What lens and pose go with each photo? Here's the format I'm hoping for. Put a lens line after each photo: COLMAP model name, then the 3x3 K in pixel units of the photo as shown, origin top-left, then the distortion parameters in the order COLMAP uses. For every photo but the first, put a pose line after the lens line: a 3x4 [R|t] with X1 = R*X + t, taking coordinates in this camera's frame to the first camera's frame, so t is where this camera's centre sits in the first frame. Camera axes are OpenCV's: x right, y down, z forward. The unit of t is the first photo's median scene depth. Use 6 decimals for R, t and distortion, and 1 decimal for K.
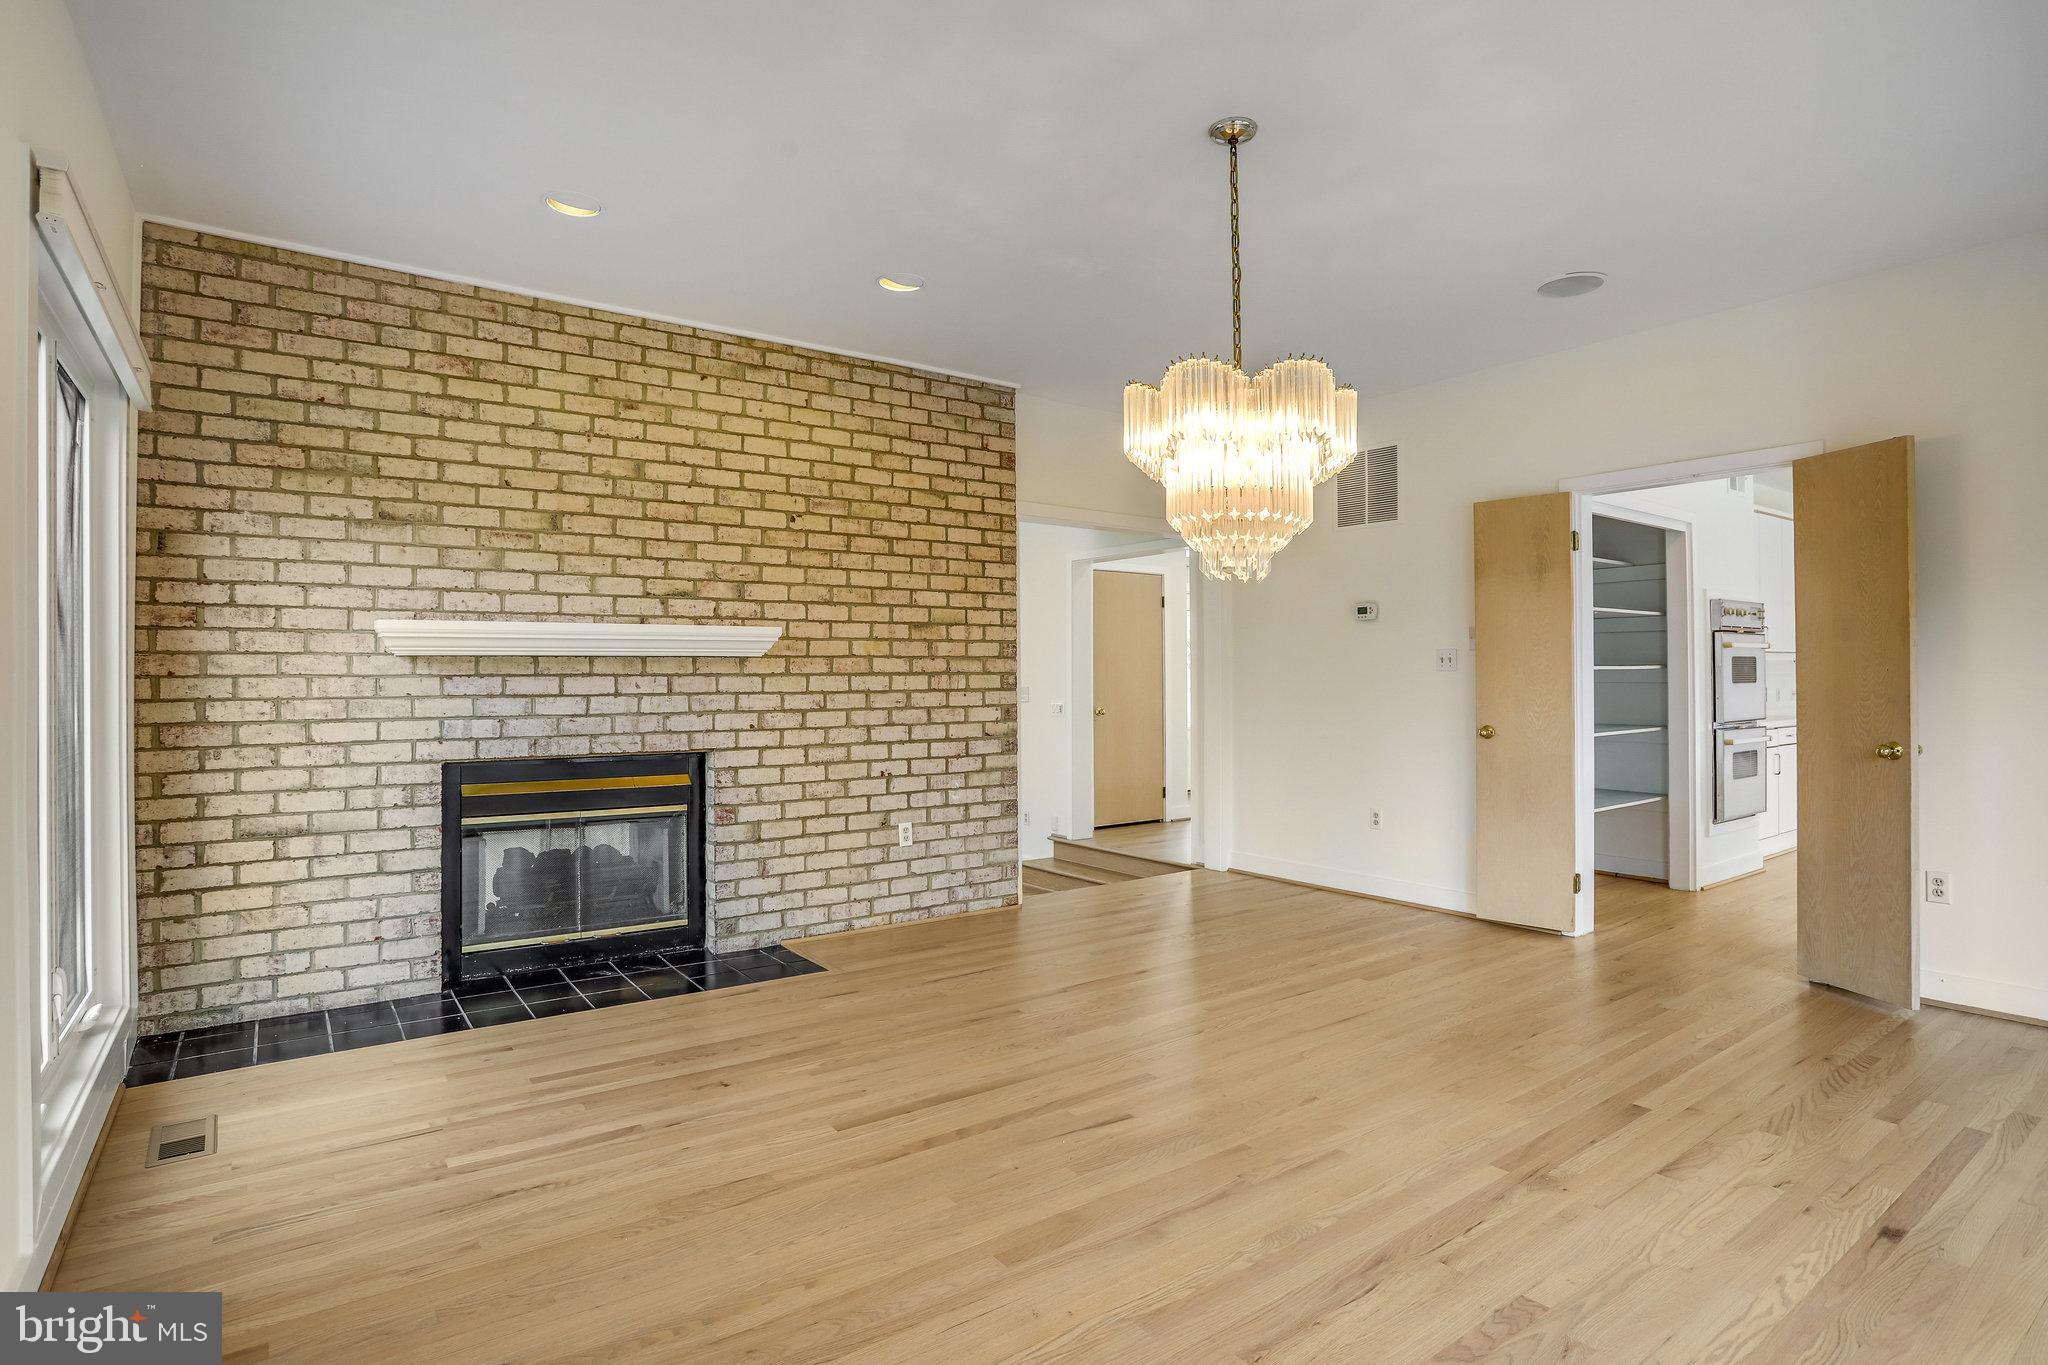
lens RADIAL K [[1036.6, 0, 1032.8], [0, 1036.6, 684.8], [0, 0, 1]] dist [-0.067583, 0.038053]
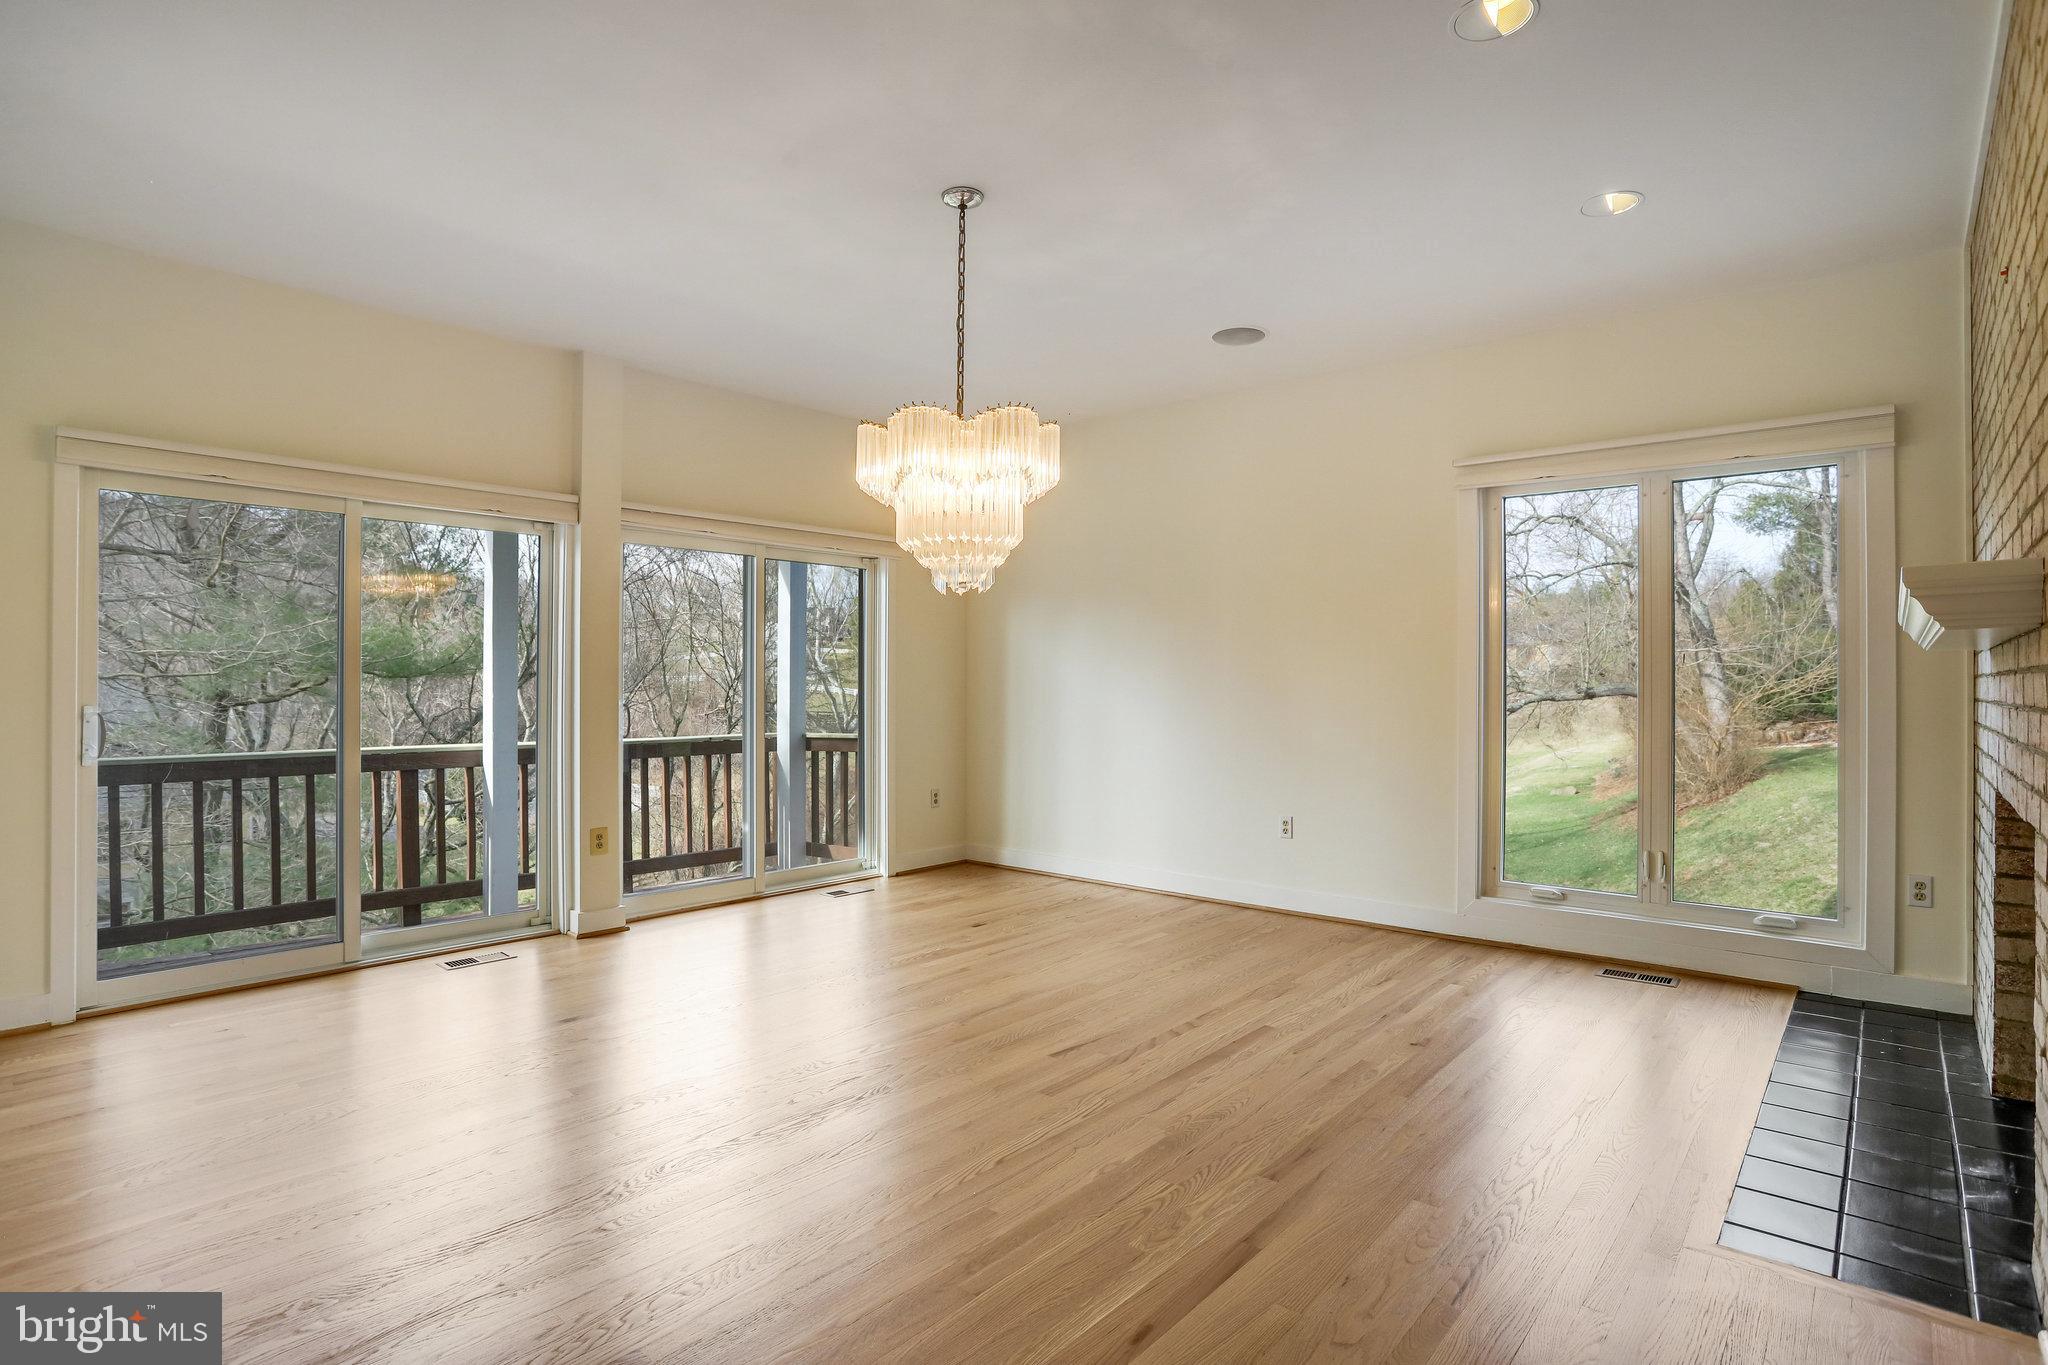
lens RADIAL K [[1036.6, 0, 1032.8], [0, 1036.6, 684.8], [0, 0, 1]] dist [-0.067583, 0.038053]
pose [[-0.976812, 0.000870, -0.214098, 0.368216], [0.000630, 0.999999, 0.001189, 0.000286], [0.214099, 0.001027, -0.976812, 2.151186]]
